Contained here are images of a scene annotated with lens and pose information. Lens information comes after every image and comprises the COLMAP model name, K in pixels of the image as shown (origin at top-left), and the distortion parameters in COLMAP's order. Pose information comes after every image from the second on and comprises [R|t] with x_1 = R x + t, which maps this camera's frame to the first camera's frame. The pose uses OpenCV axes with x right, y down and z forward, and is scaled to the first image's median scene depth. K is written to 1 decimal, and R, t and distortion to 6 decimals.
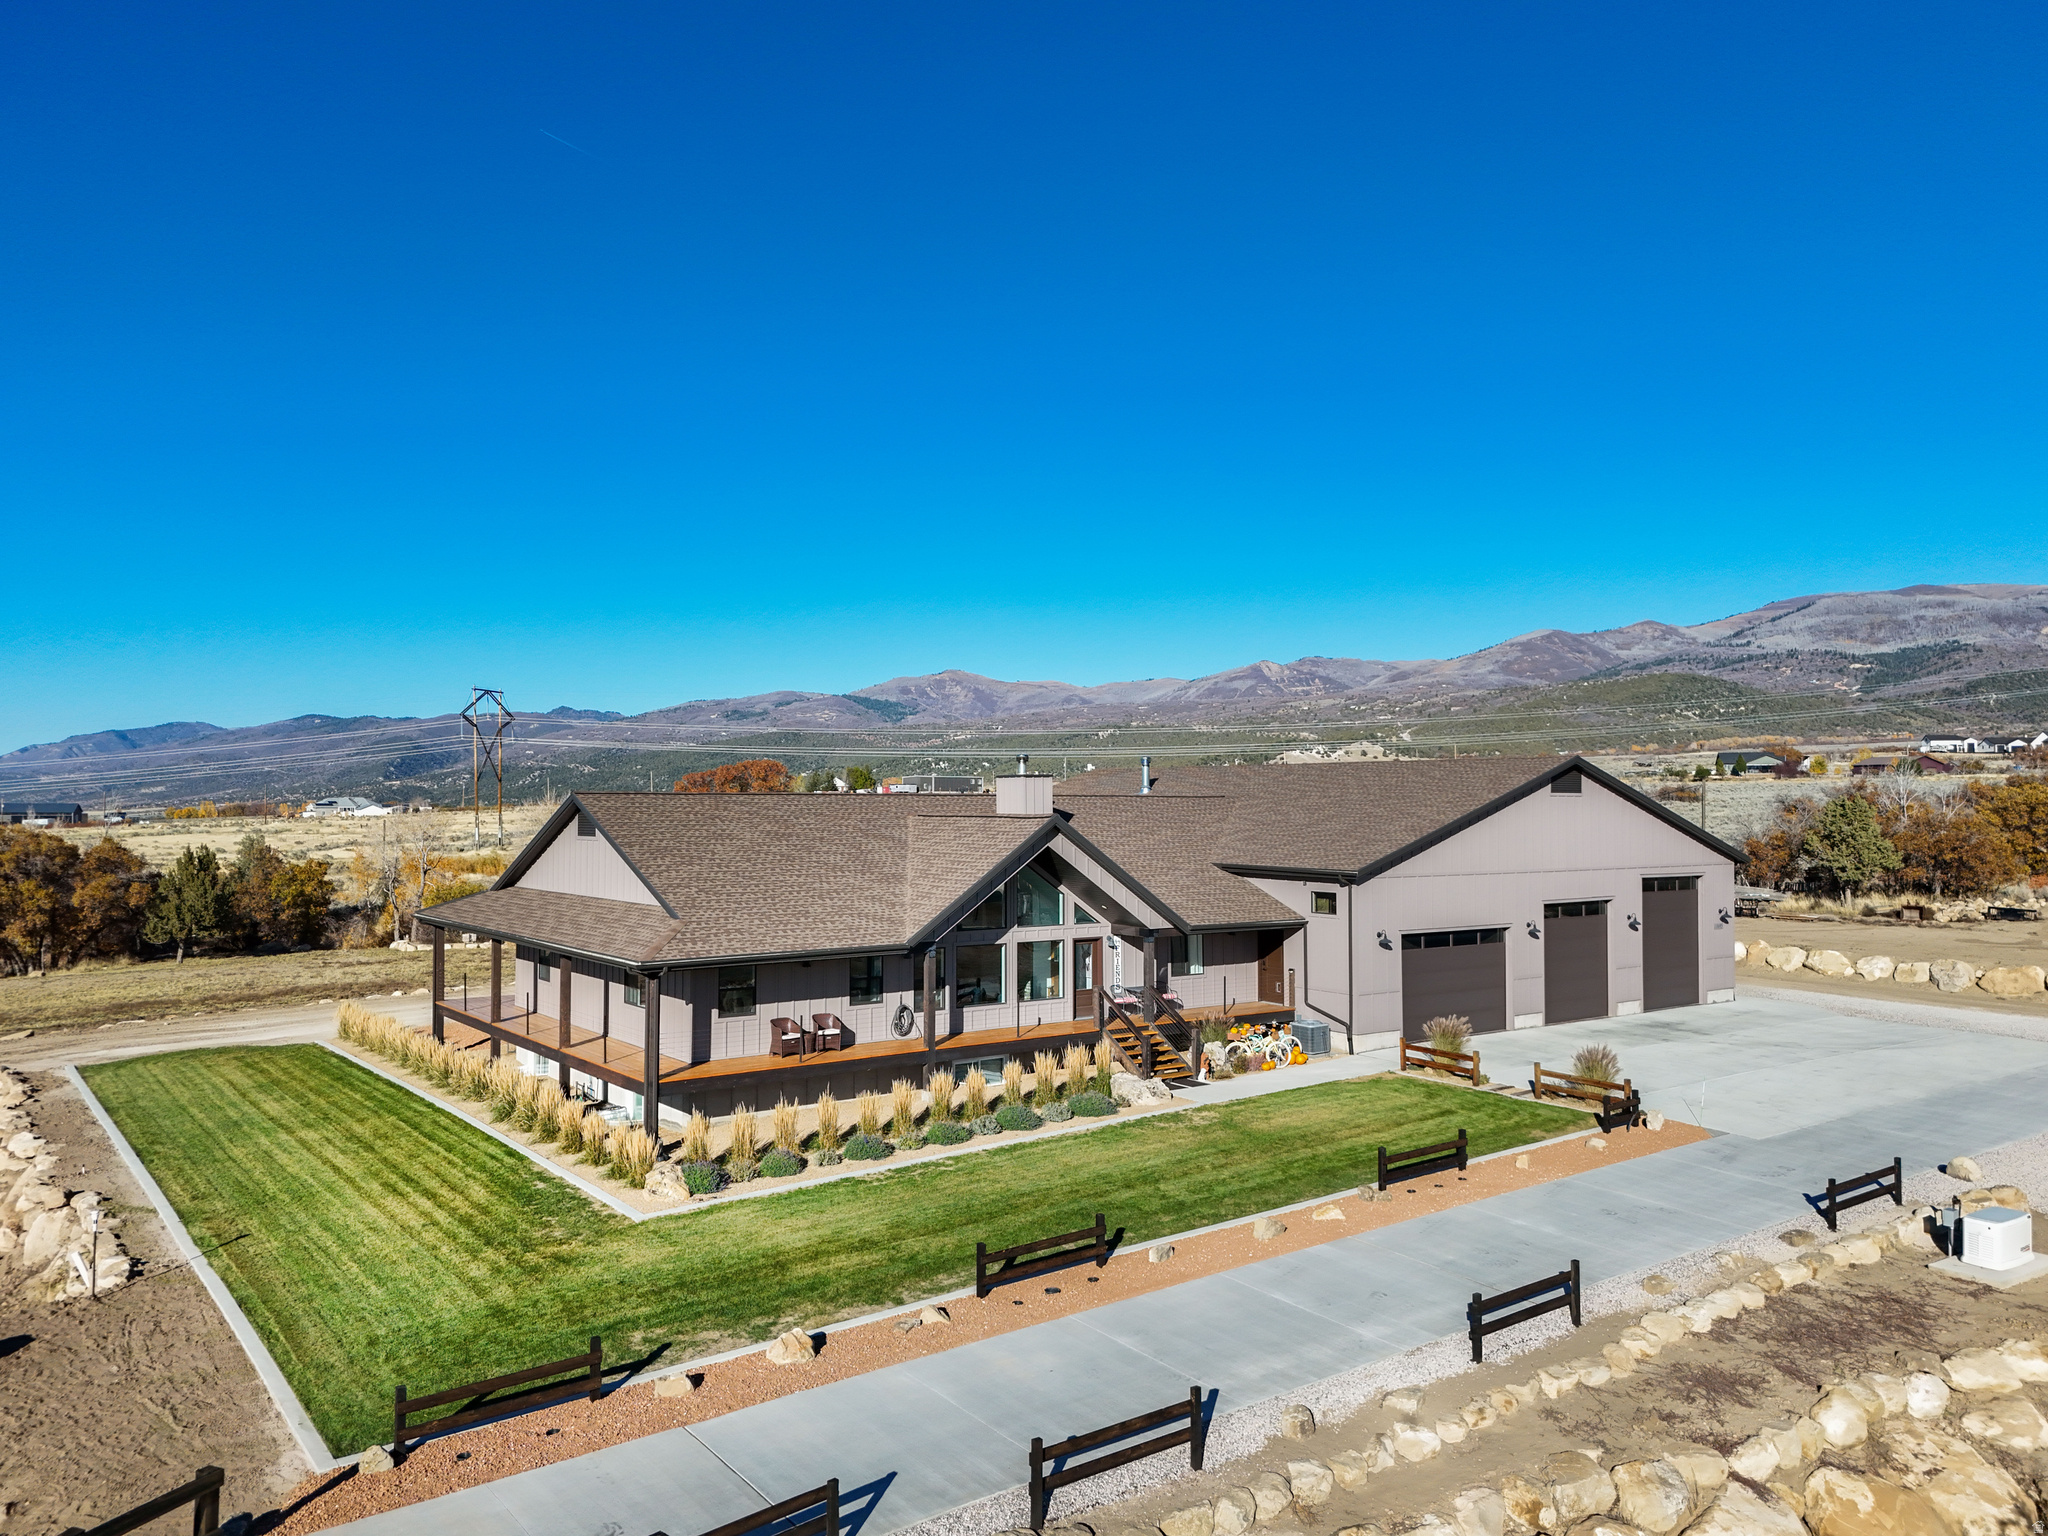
lens RADIAL K [[1510.7, 0, 1032.9], [0, 1510.7, 775.4], [0, 0, 1]] dist [0.074978, -0.073198]
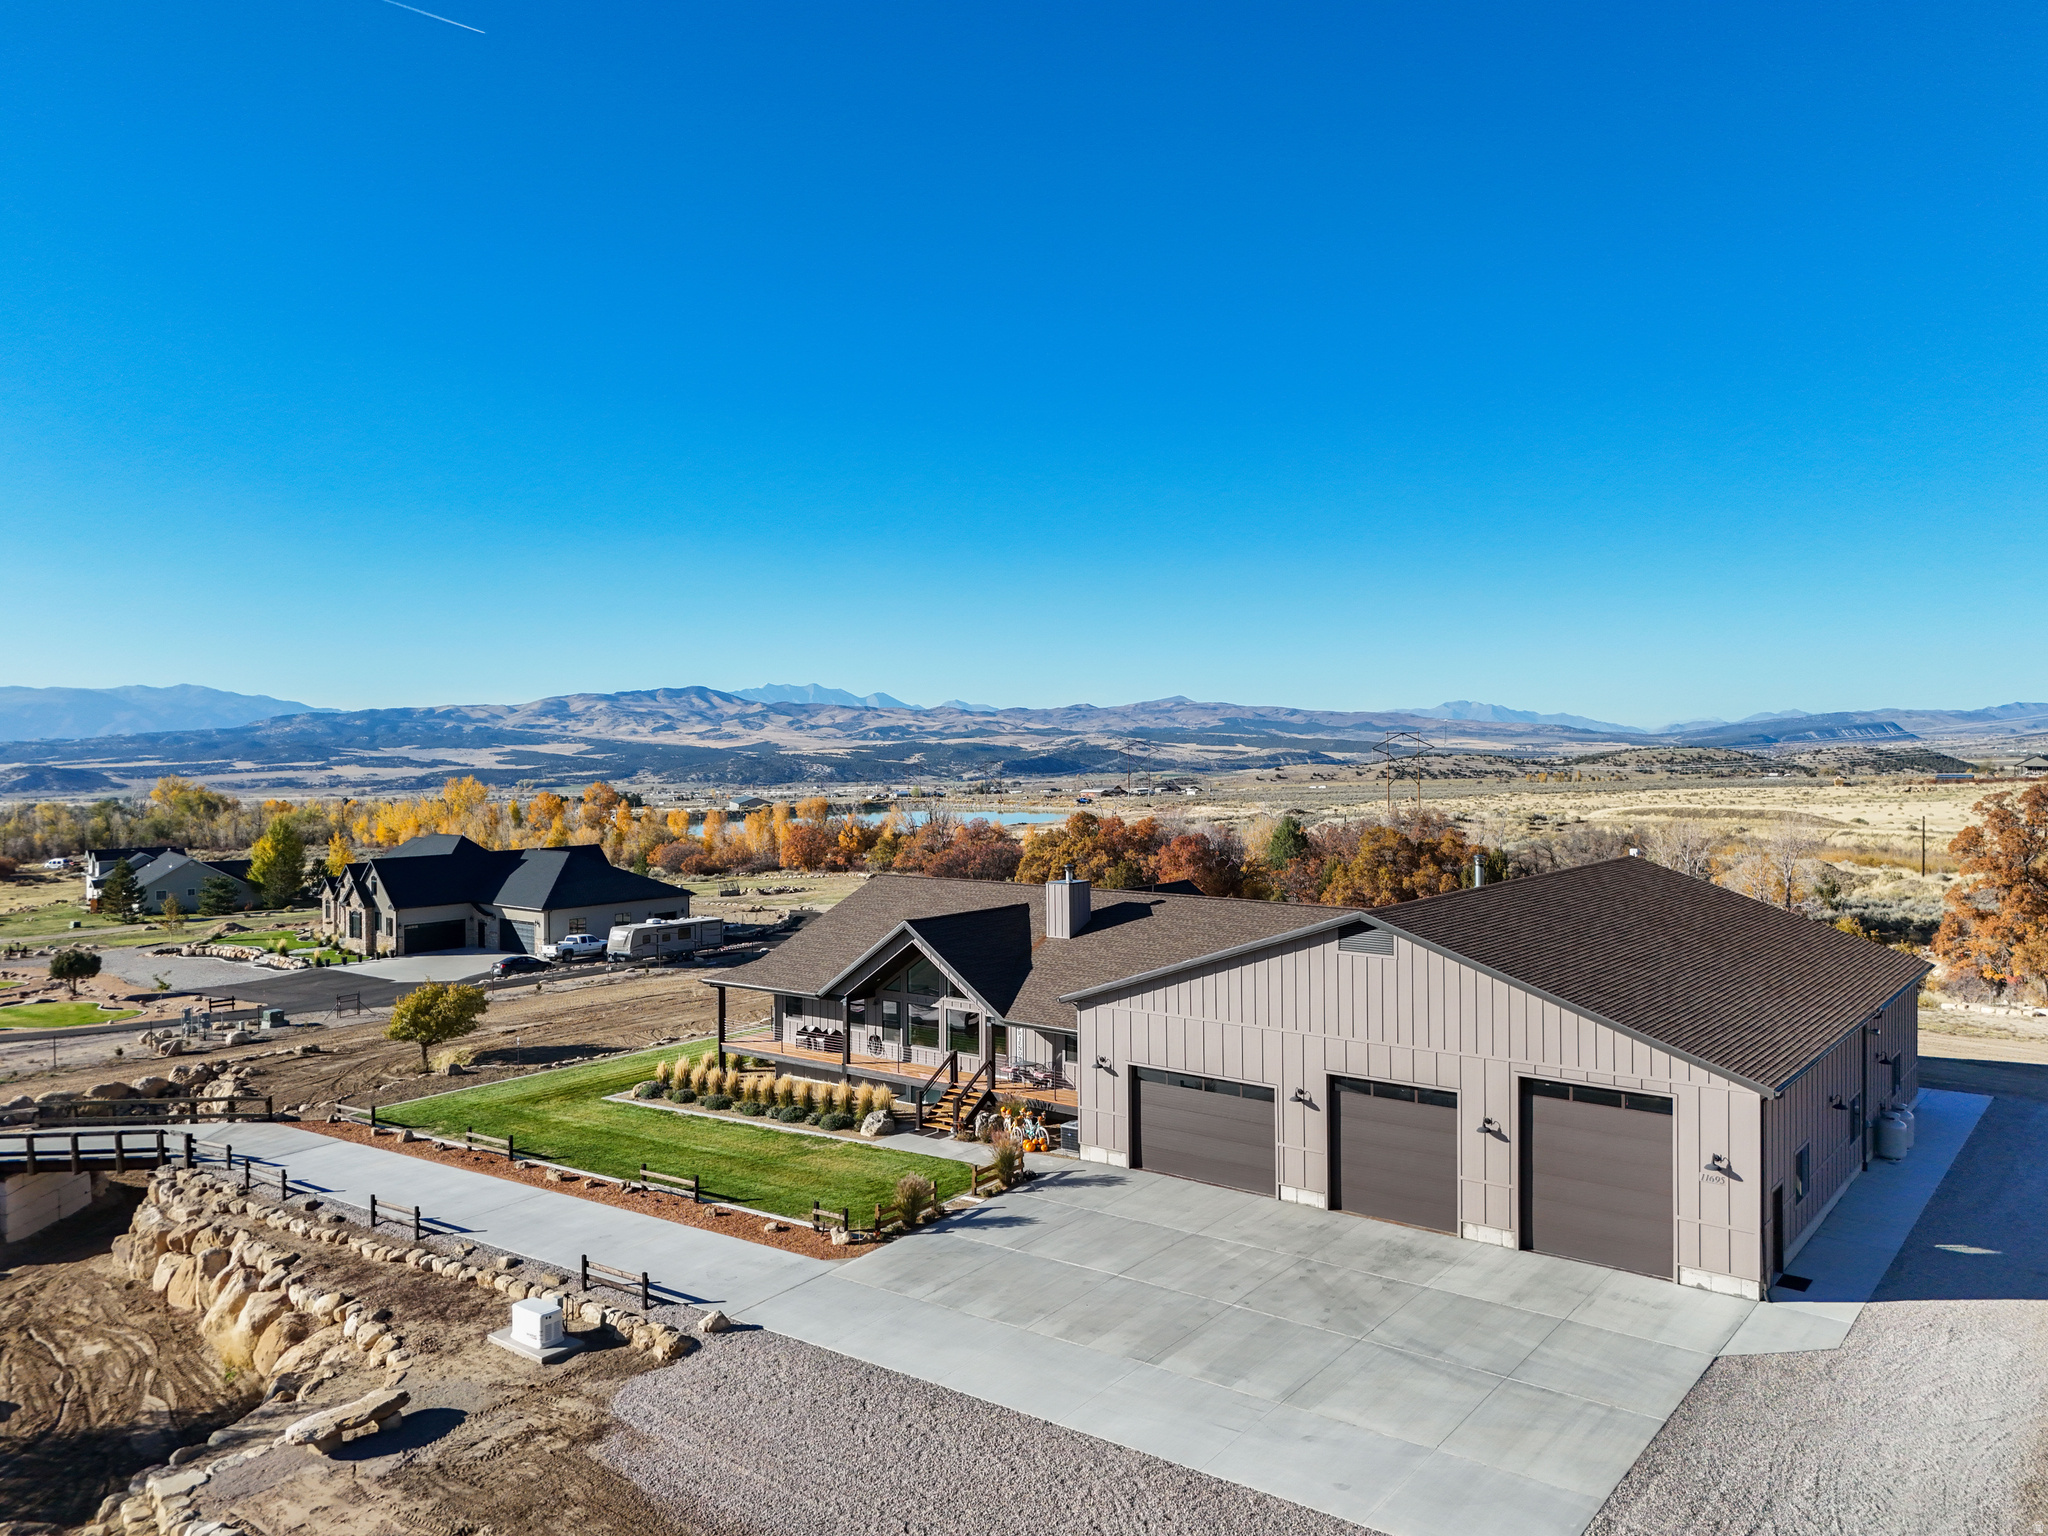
lens RADIAL K [[1508.4, 0, 1028.6], [0, 1508.4, 768.6], [0, 0, 1]] dist [0.063080, -0.054781]
pose [[0.273350, 0.016211, -0.961778, 1.404116], [0.023438, 0.999449, 0.023507, -0.147143], [0.961629, -0.028968, 0.272819, 0.733027]]
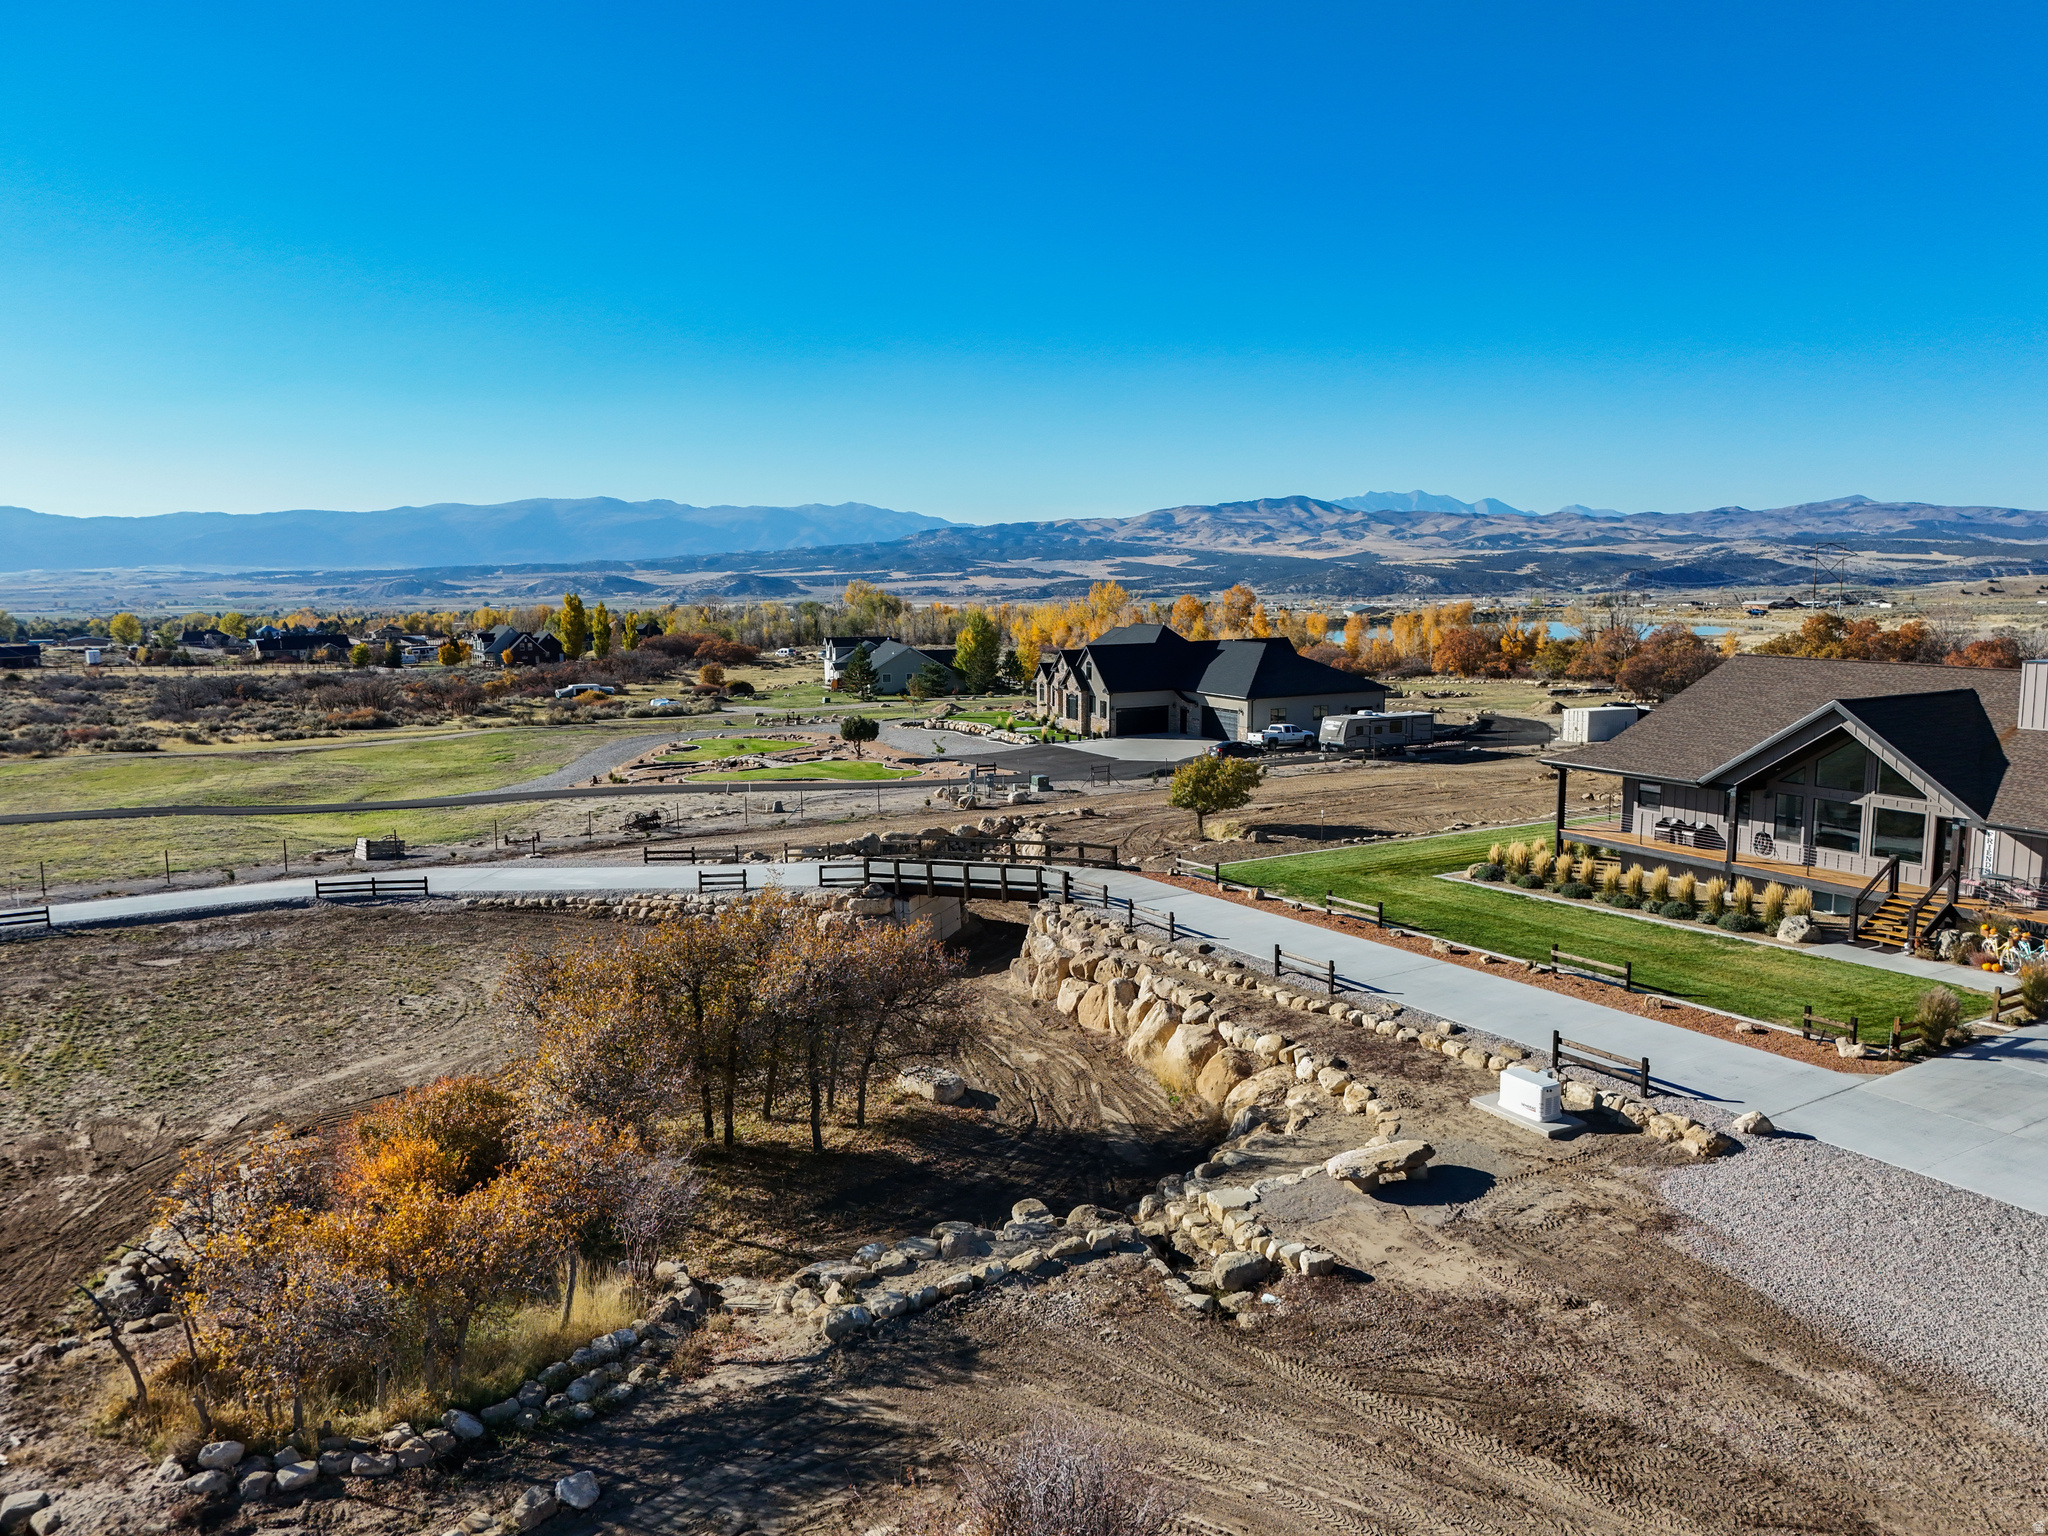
lens RADIAL K [[1503.9, 0, 1021.5], [0, 1503.9, 768.7], [0, 0, 1]] dist [0.082378, -0.081079]
pose [[-0.115508, 0.139370, -0.983480, 1.286555], [0.024725, 0.990204, 0.137419, -0.102287], [0.992999, -0.008443, -0.117822, 0.505803]]
